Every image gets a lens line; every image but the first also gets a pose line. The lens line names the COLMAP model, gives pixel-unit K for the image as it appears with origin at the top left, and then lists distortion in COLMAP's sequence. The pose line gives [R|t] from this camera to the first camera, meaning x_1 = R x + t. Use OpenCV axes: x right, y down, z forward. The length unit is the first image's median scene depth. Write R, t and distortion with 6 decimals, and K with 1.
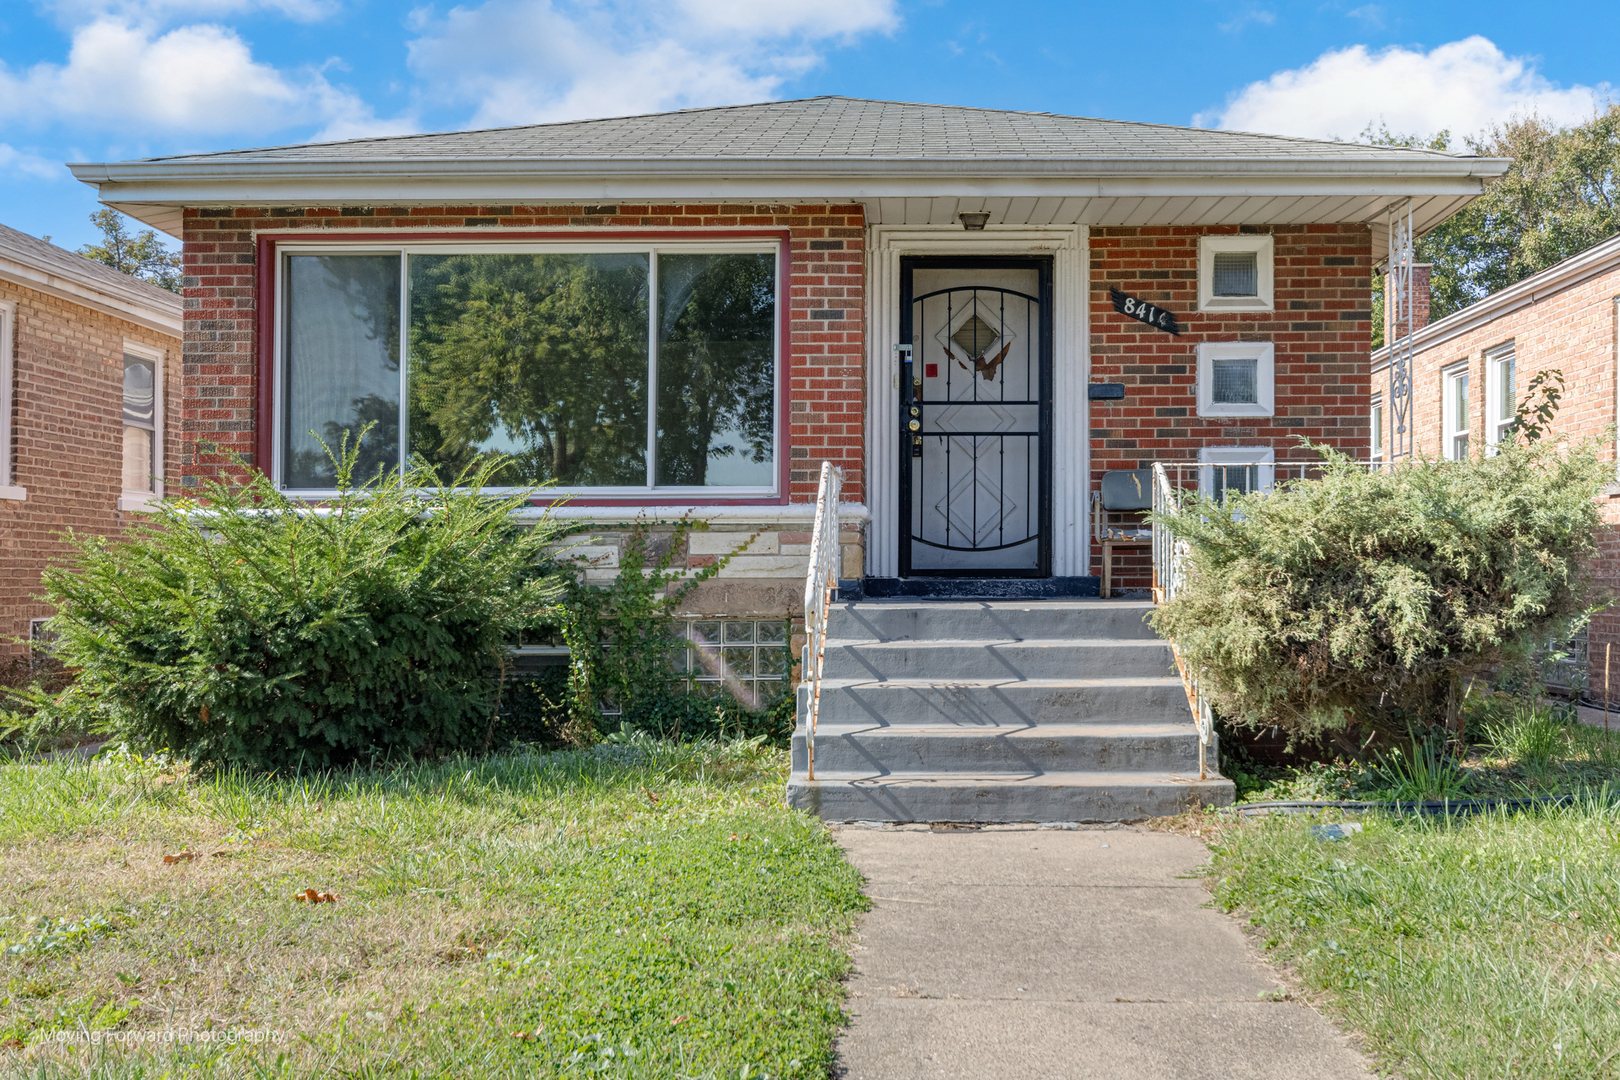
lens RADIAL K [[1502.7, 0, 812.7], [0, 1502.7, 552.7], [0, 0, 1]] dist [0.003071, 0.000000]
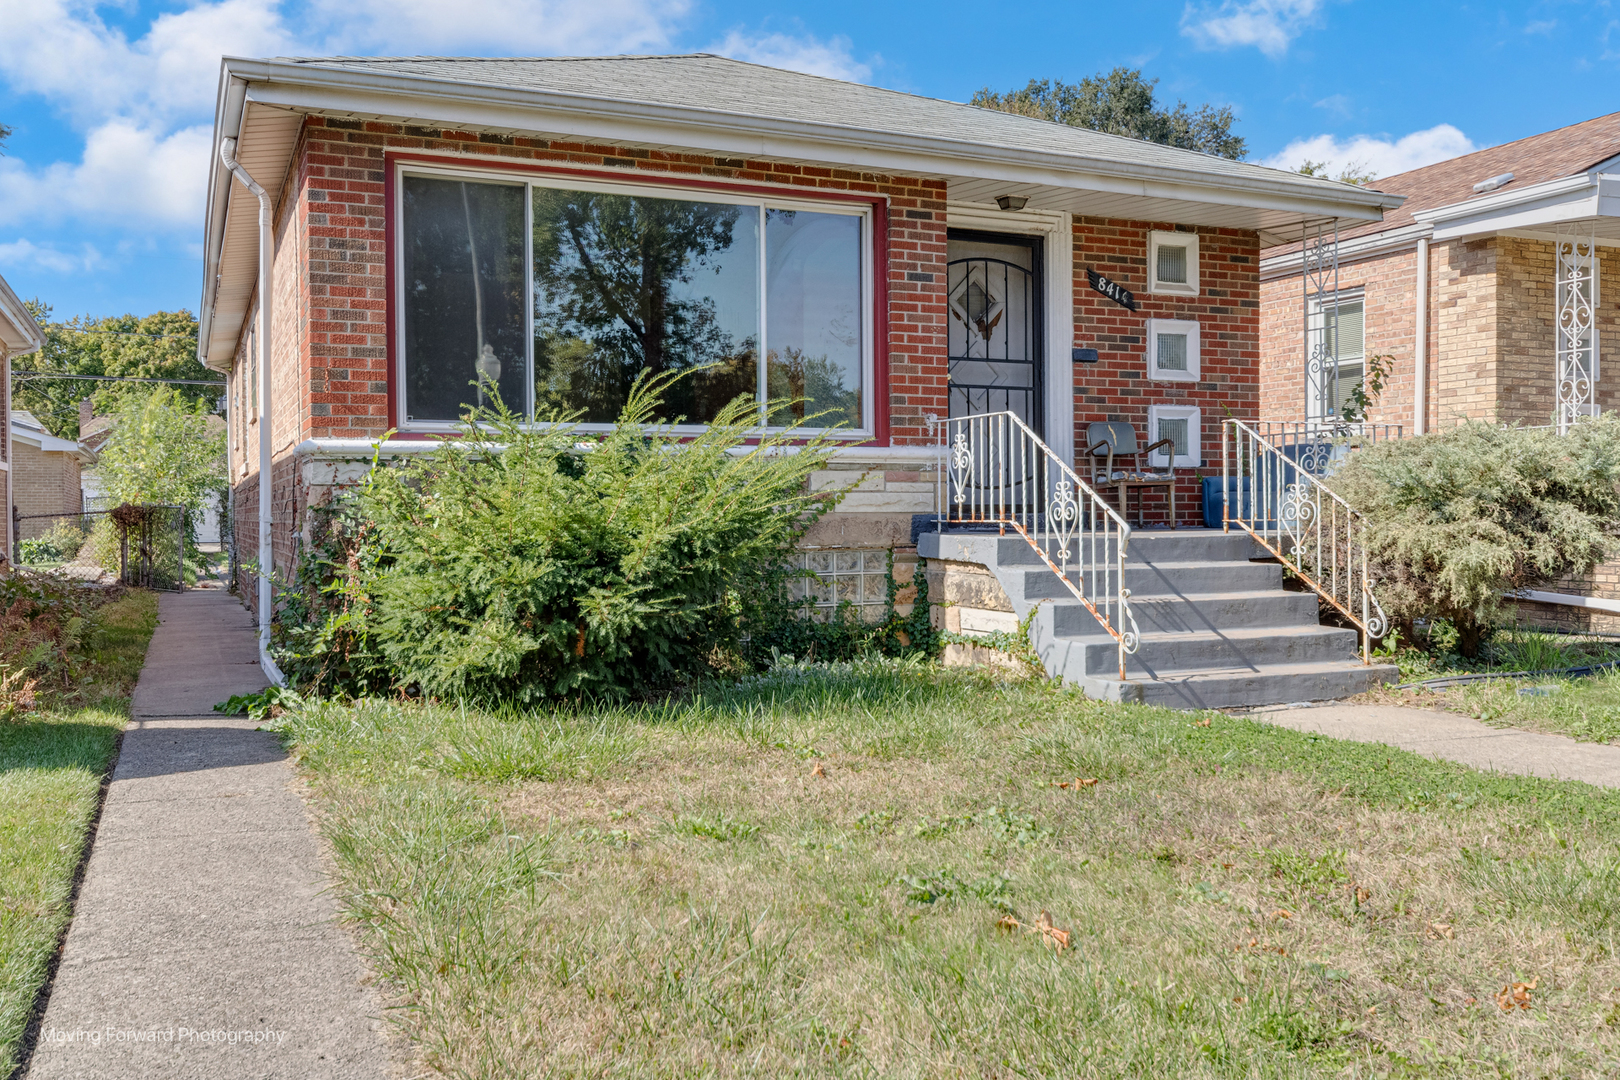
lens RADIAL K [[1502.7, 0, 810.9], [0, 1502.7, 528.6], [0, 0, 1]] dist [0.003071, 0.000000]
pose [[0.900802, -0.005502, 0.434195, -0.544490], [-0.006092, 0.999661, 0.025307, 0.000982], [-0.434188, -0.025442, 0.900463, 0.021672]]
